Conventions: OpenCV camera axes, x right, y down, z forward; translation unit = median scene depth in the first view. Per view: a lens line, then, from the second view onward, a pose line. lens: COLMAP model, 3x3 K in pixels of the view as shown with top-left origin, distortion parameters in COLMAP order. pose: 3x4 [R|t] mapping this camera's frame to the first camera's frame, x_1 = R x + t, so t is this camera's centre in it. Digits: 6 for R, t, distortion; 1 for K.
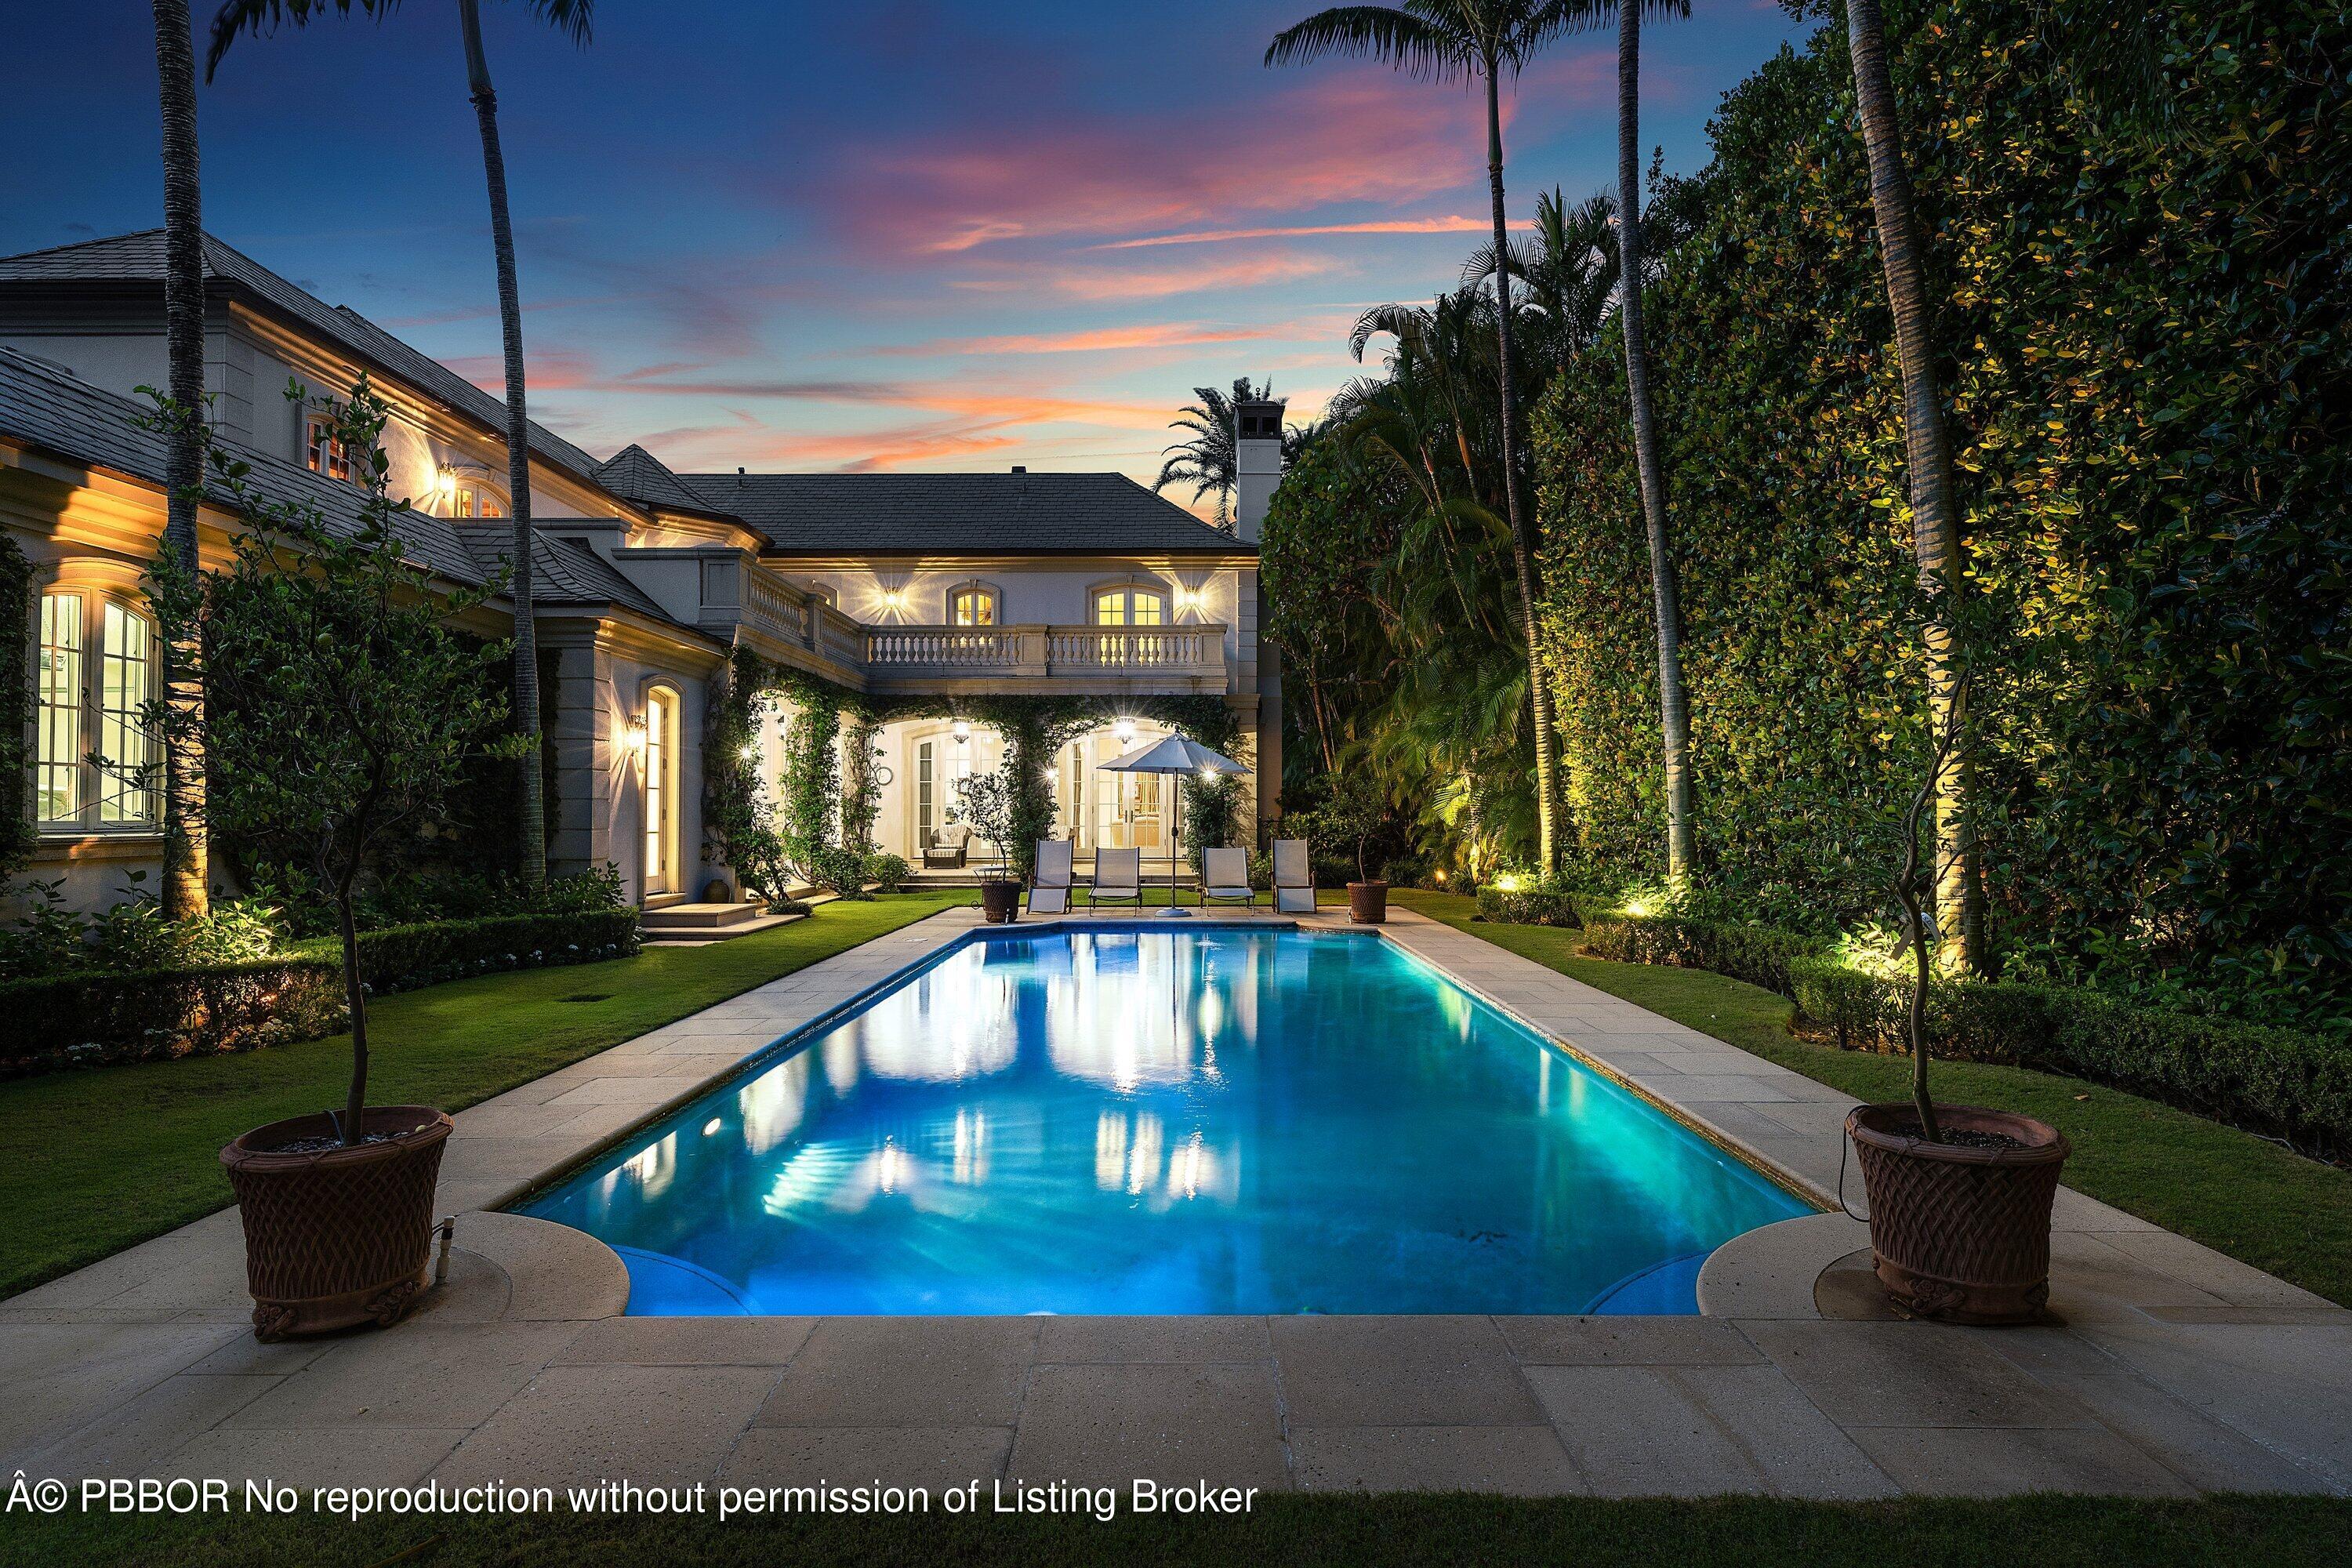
lens RADIAL K [[1220.6, 0, 1176.0], [0, 1220.6, 784.0], [0, 0, 1]] dist [-0.001433, 0.000628]
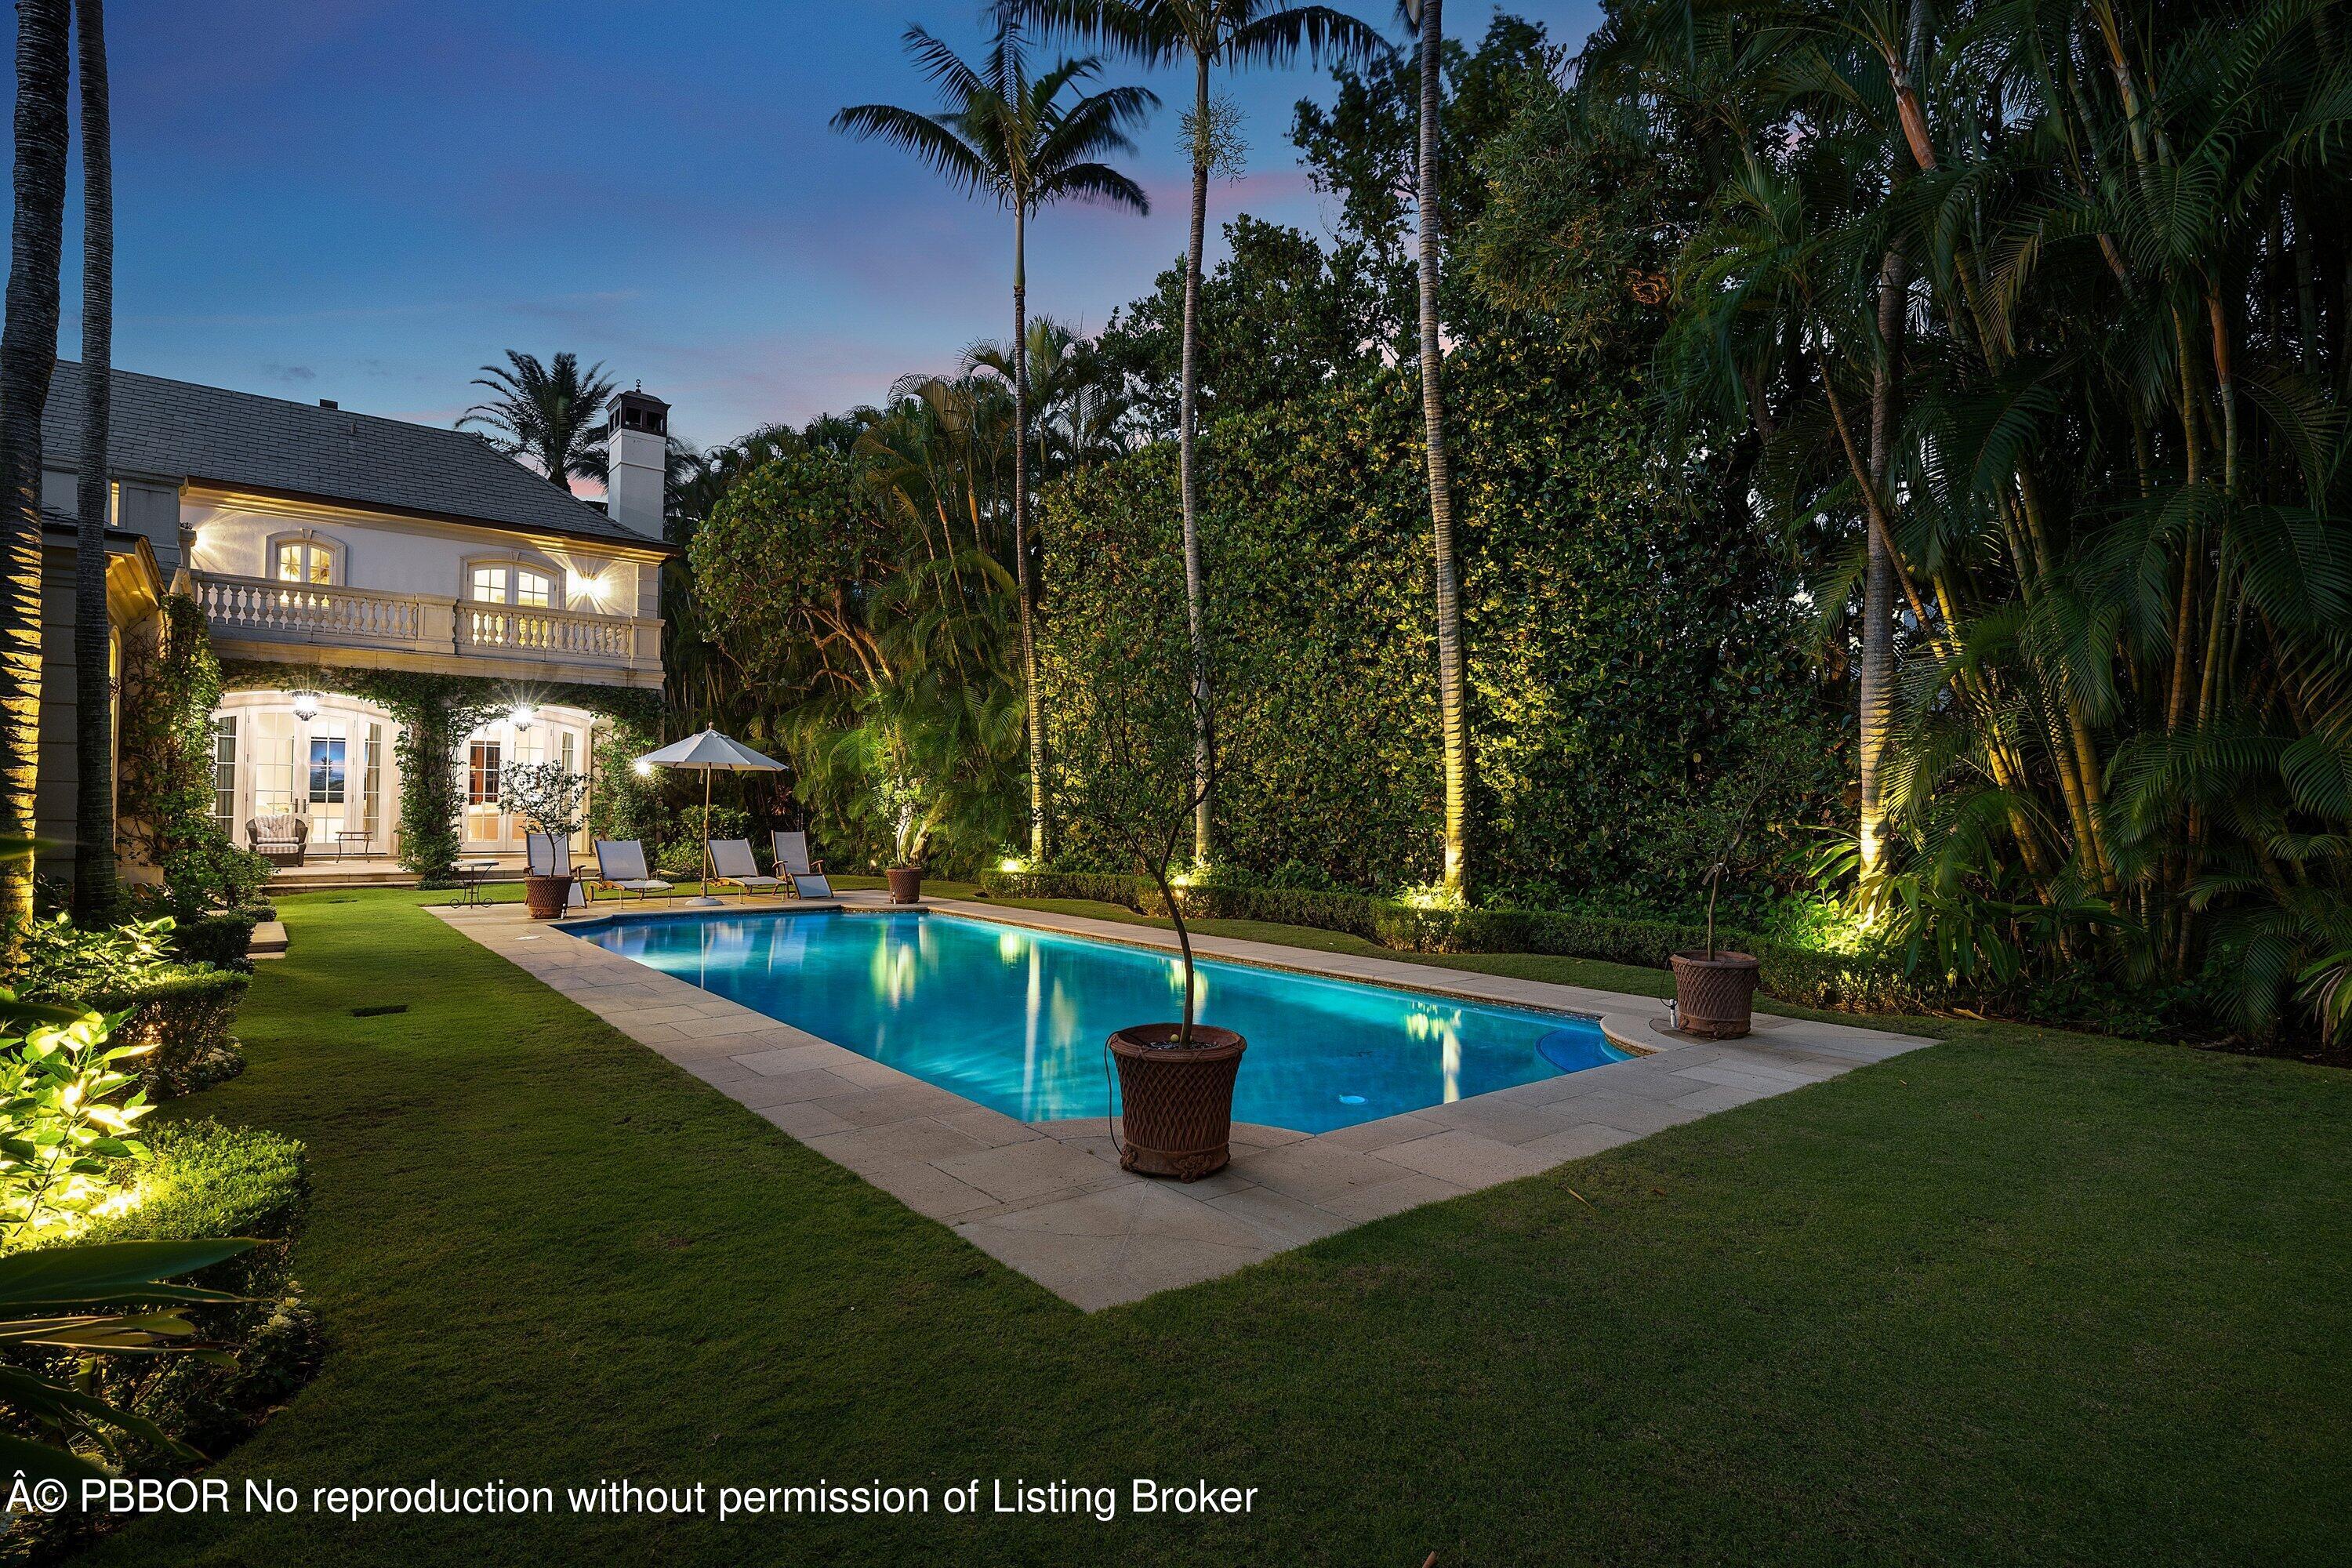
lens RADIAL K [[1132.1, 0, 1176.0], [0, 1132.1, 784.0], [0, 0, 1]] dist [-0.001792, -0.000603]
pose [[0.781391, 0.024220, 0.623571, -0.314456], [-0.026418, 0.999635, -0.005722, -0.000596], [-0.623482, -0.012002, 0.781746, -0.004379]]
